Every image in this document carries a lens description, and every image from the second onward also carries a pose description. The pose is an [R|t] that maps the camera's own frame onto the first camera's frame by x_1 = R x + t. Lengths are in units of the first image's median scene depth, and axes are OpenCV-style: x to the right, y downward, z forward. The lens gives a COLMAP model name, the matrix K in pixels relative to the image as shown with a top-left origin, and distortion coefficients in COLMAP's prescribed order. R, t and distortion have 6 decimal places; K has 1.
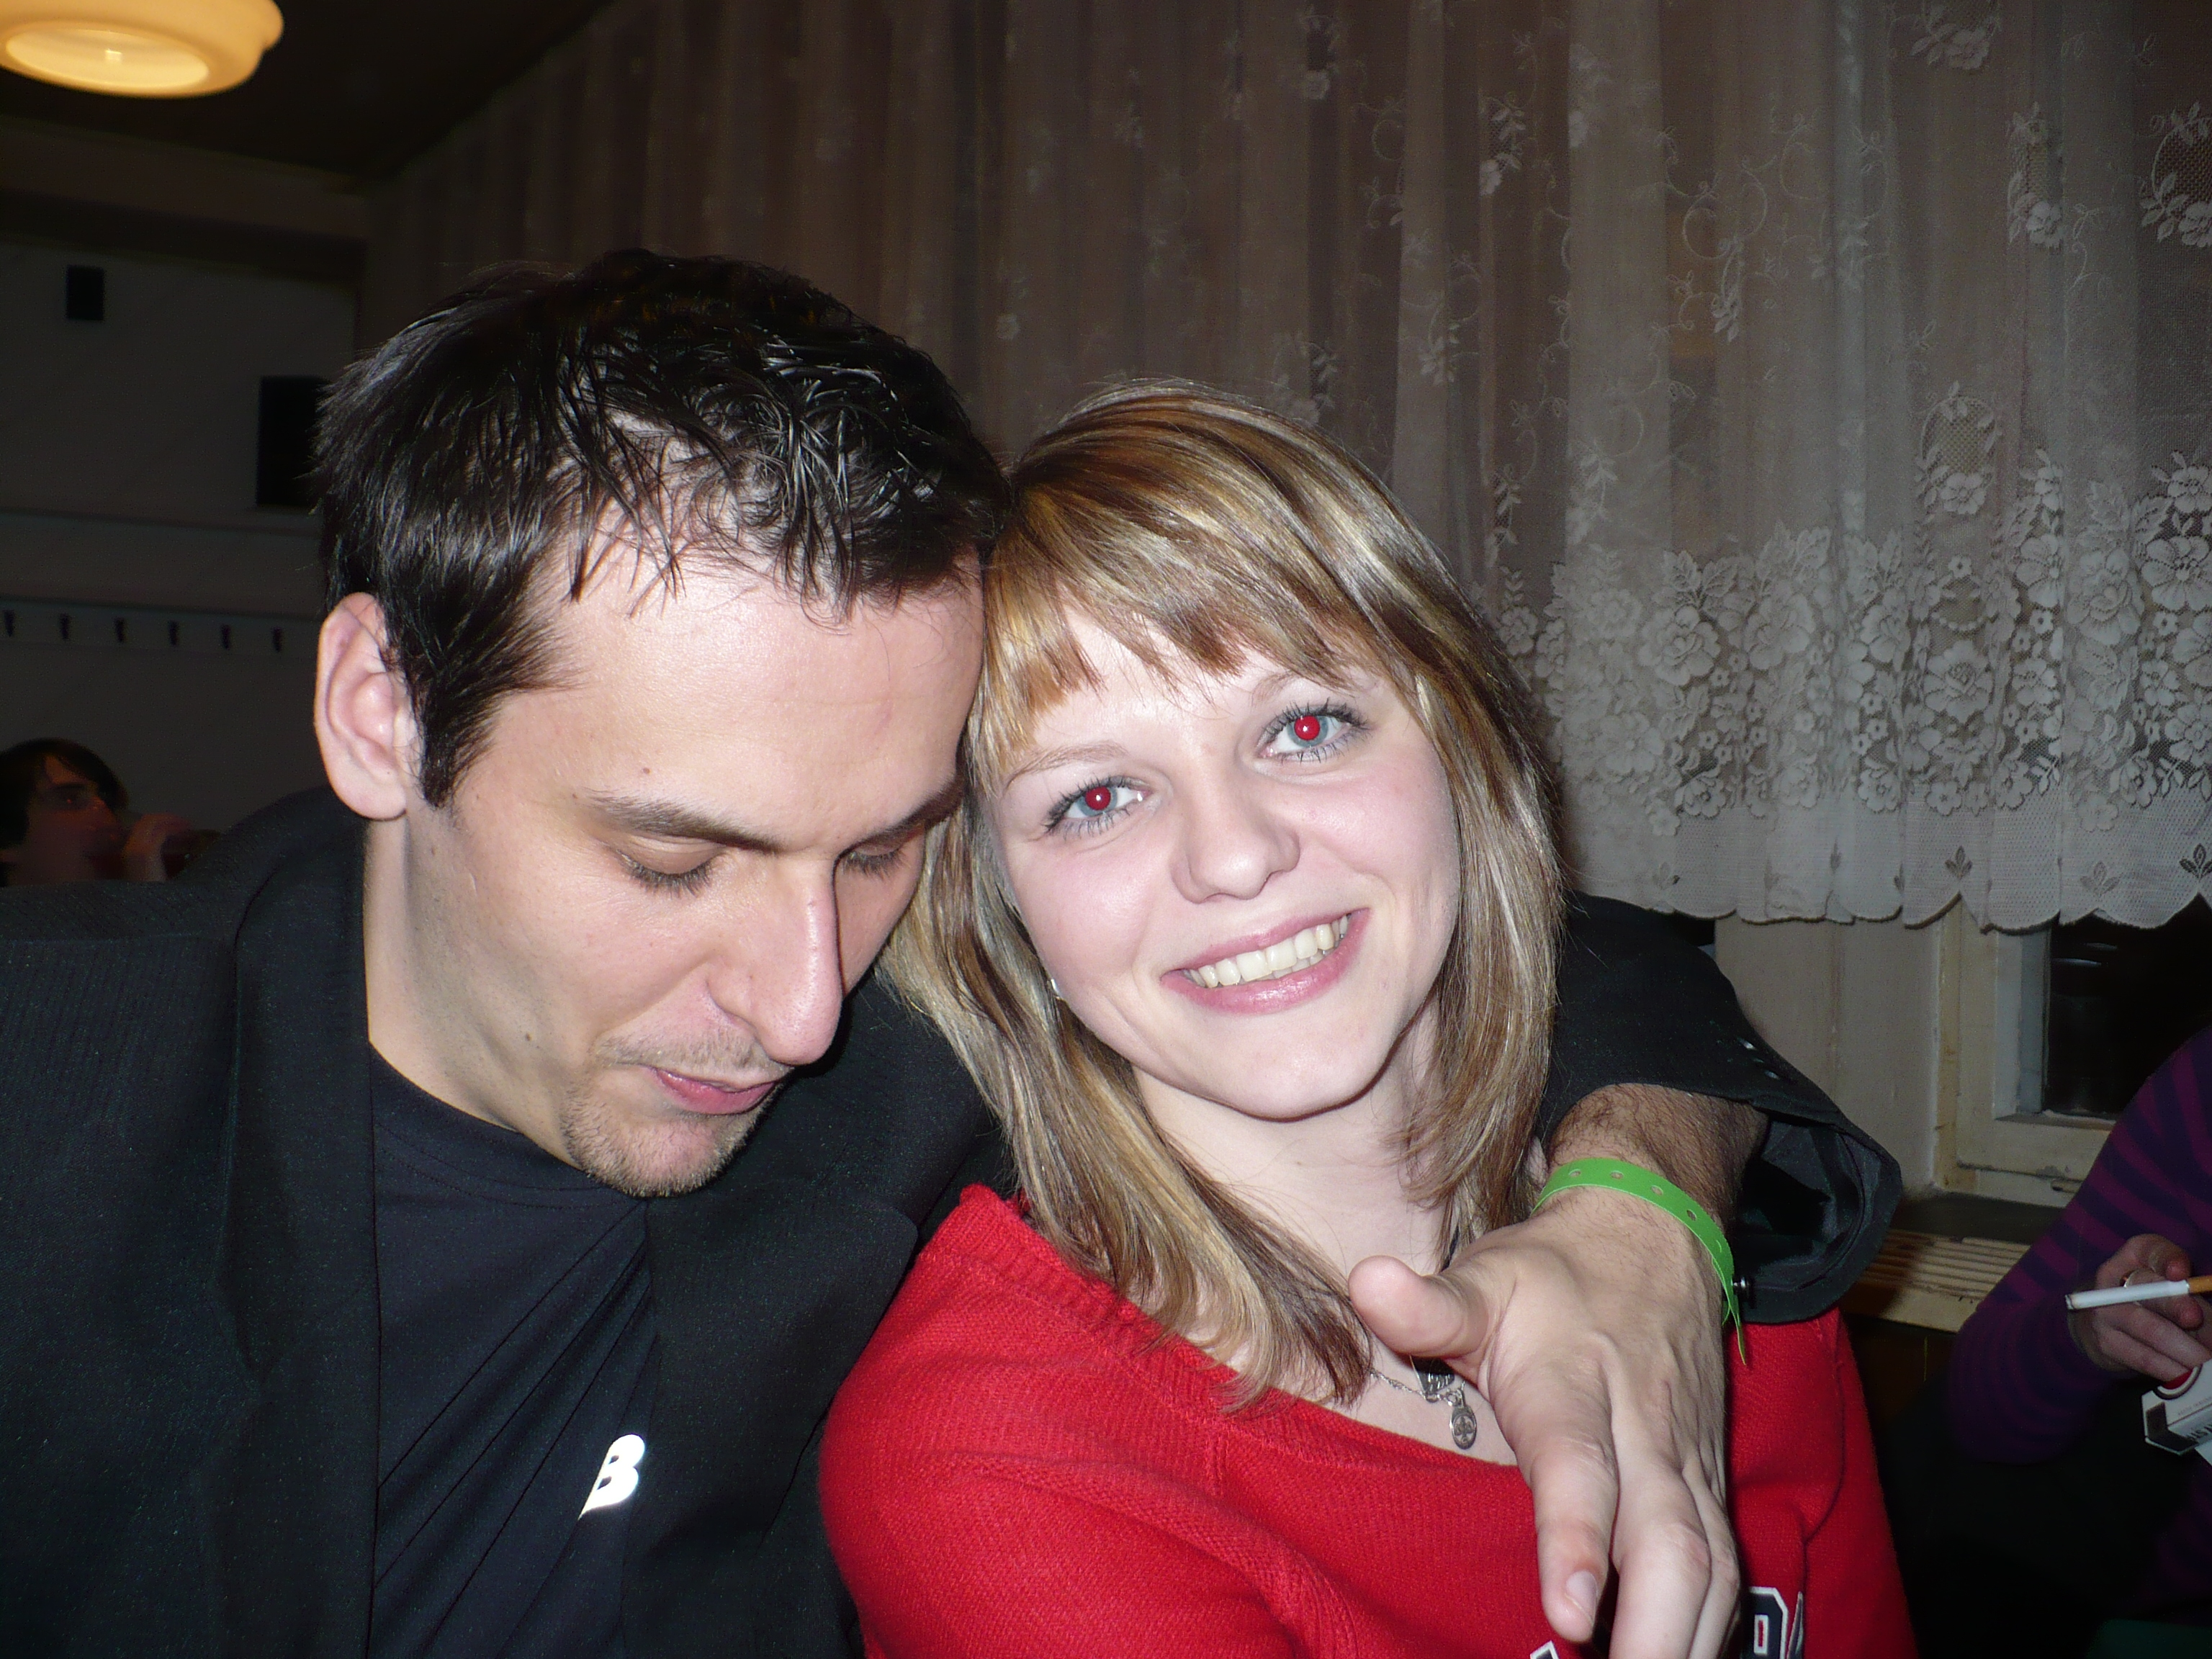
lens RADIAL K [[2562.1, 0, 1044.7], [0, 2562.1, 823.7], [0, 0, 1]] dist [-0.277643, 0.451885]
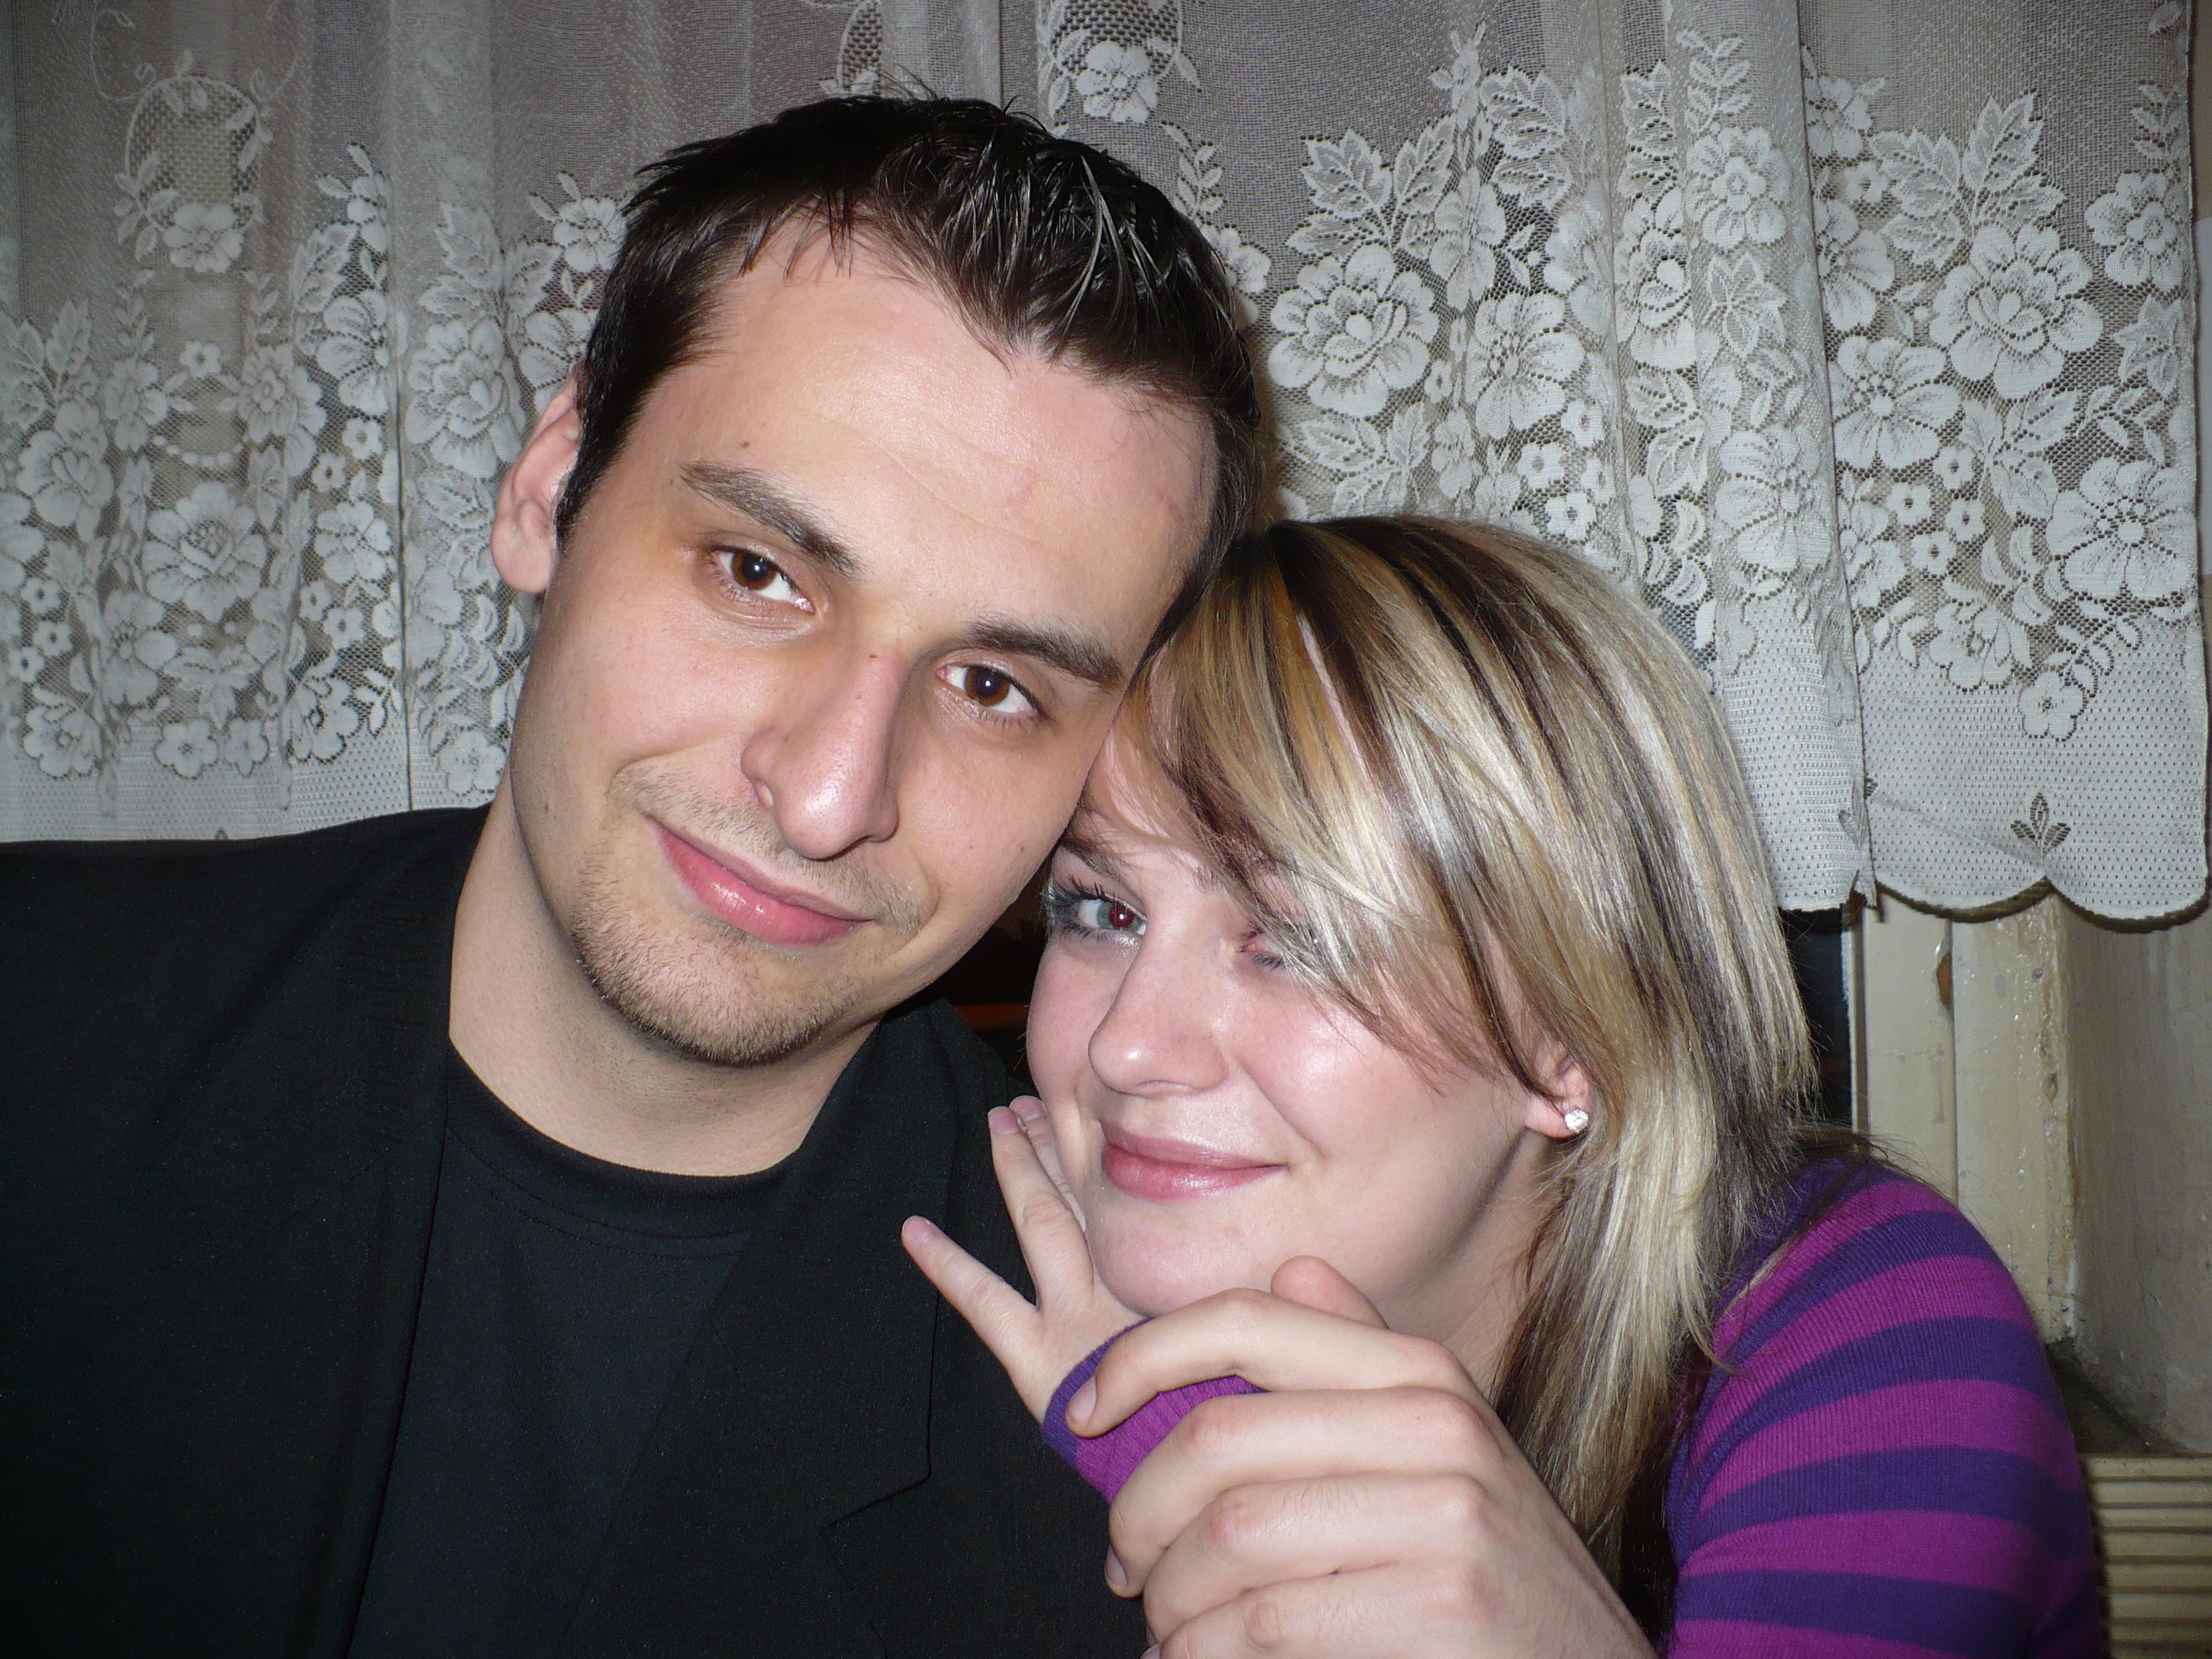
lens RADIAL K [[2452.3, 0, 1106.0], [0, 2452.3, 829.5], [0, 0, 1]] dist [-0.286185, 0.427114]
pose [[0.705147, -0.047178, 0.707490, 0.126409], [0.034392, 0.998885, 0.032332, -0.002234], [-0.708227, 0.001533, 0.705983, 0.481565]]
